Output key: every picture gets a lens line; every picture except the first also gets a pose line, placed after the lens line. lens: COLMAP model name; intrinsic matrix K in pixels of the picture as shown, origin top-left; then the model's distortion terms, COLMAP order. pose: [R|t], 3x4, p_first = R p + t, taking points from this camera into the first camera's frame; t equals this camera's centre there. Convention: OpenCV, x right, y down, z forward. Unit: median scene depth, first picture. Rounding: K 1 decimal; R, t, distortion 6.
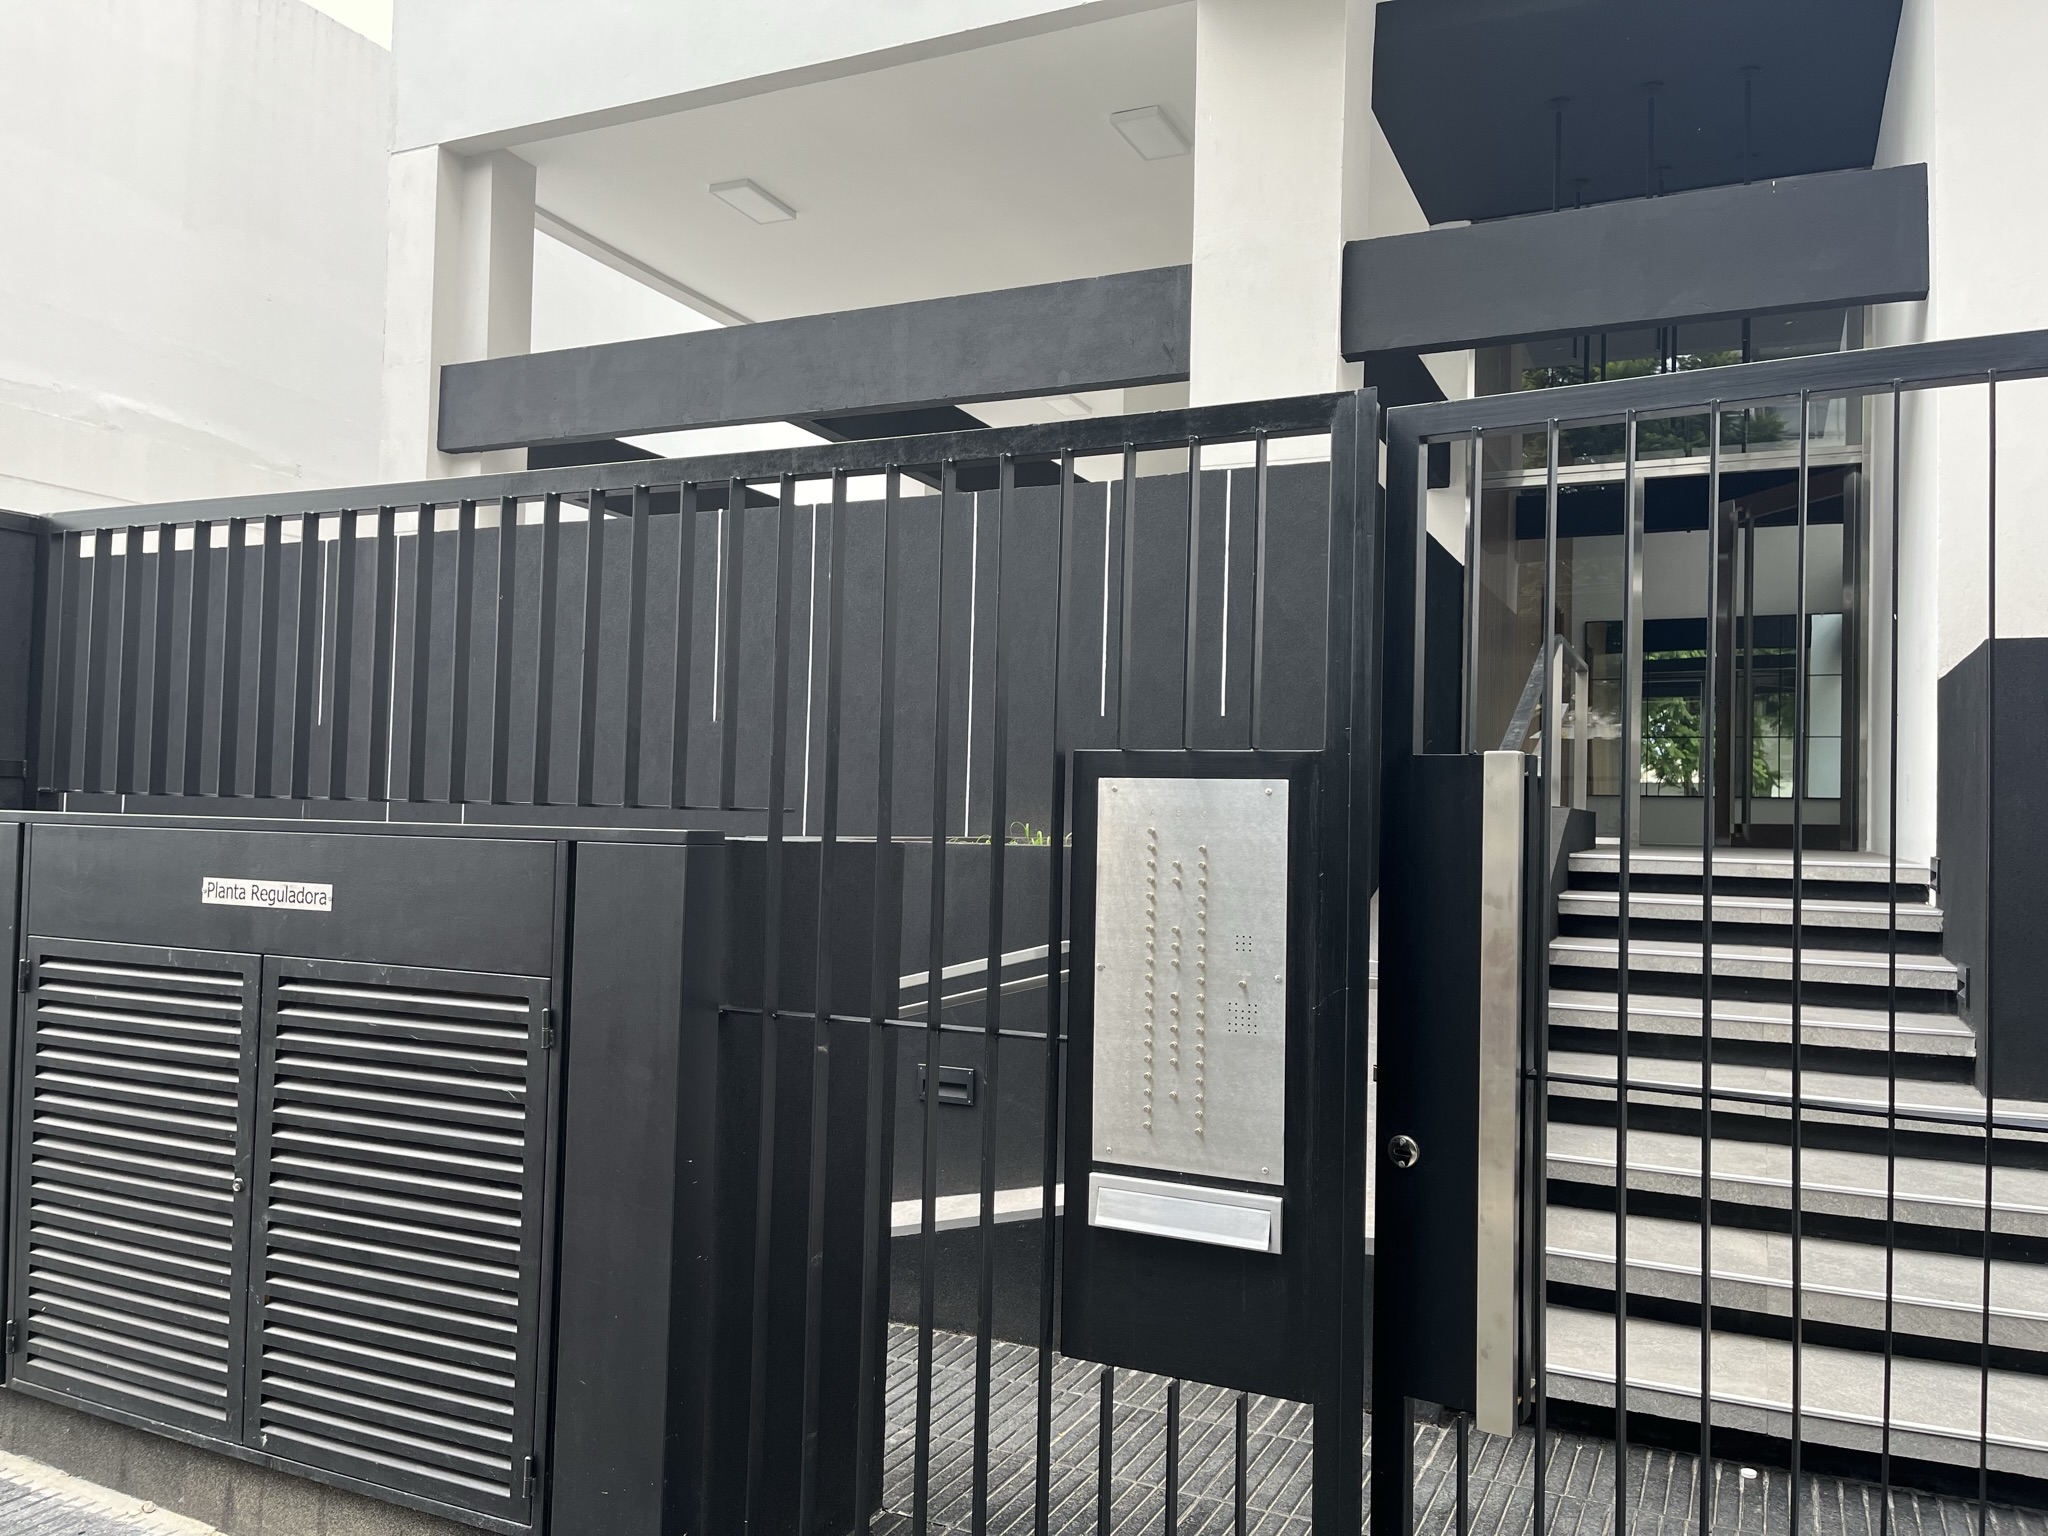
lens RADIAL K [[1536.7, 0, 1011.9], [0, 1536.7, 779.7], [0, 0, 1]] dist [0.066779, -0.083230]
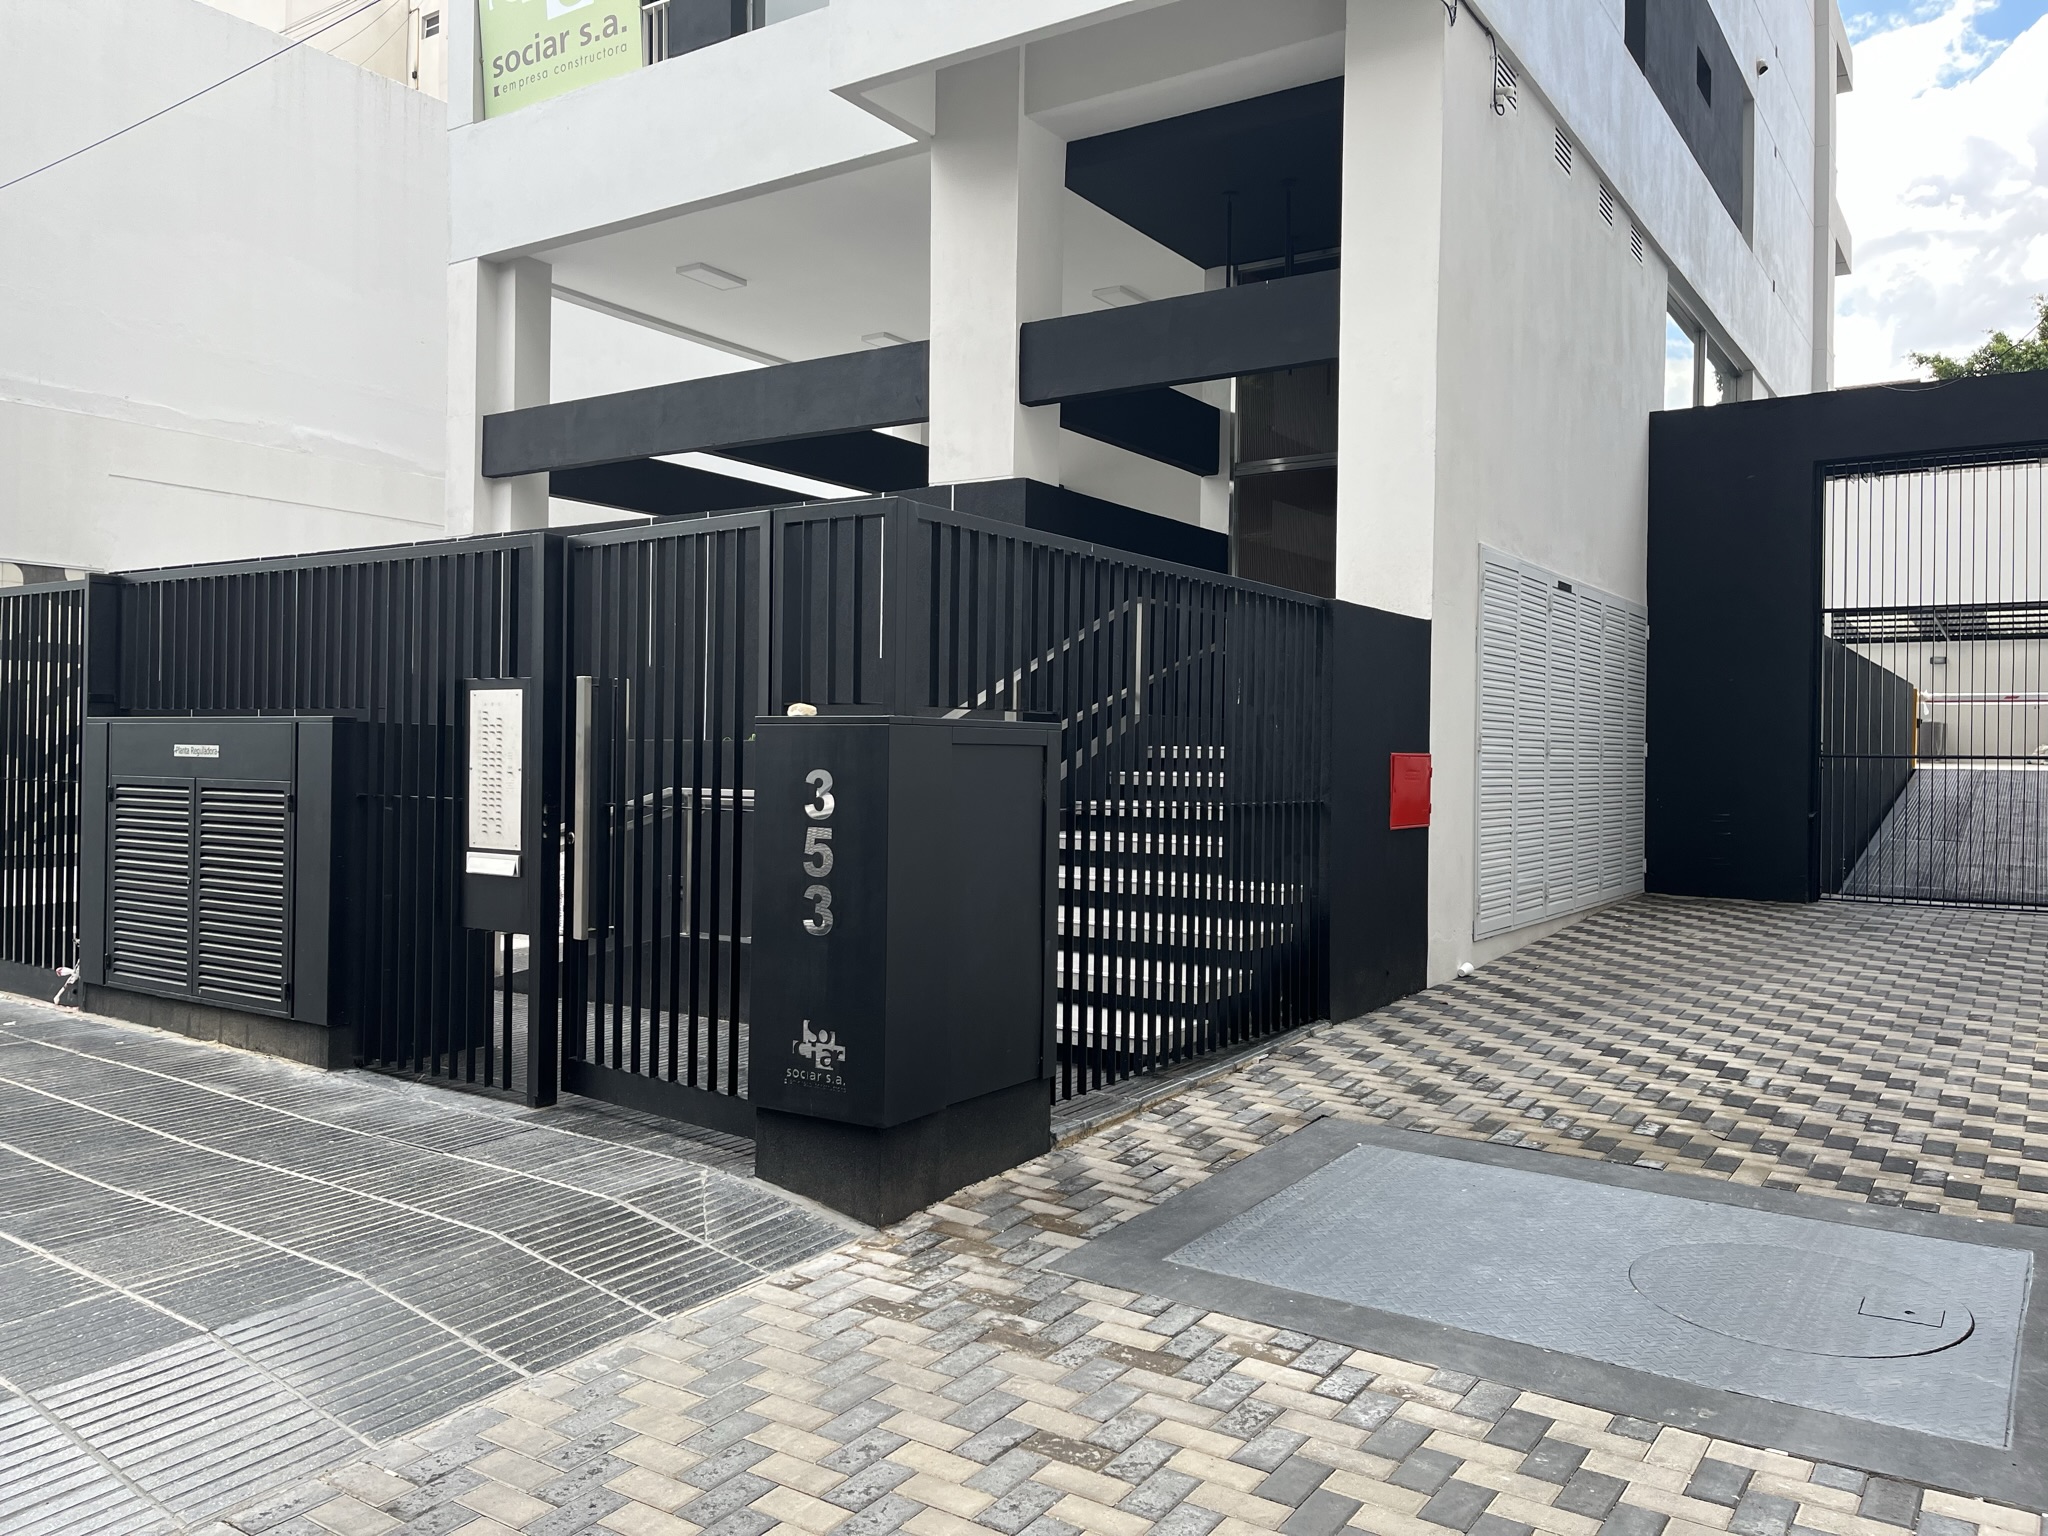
lens RADIAL K [[1536.7, 0, 1015.1], [0, 1536.7, 759.1], [0, 0, 1]] dist [0.066779, -0.083230]
pose [[0.988216, -0.011269, -0.152652, 0.605465], [0.015374, 0.999551, 0.025735, 0.027312], [0.152294, -0.027779, 0.987945, -0.607469]]
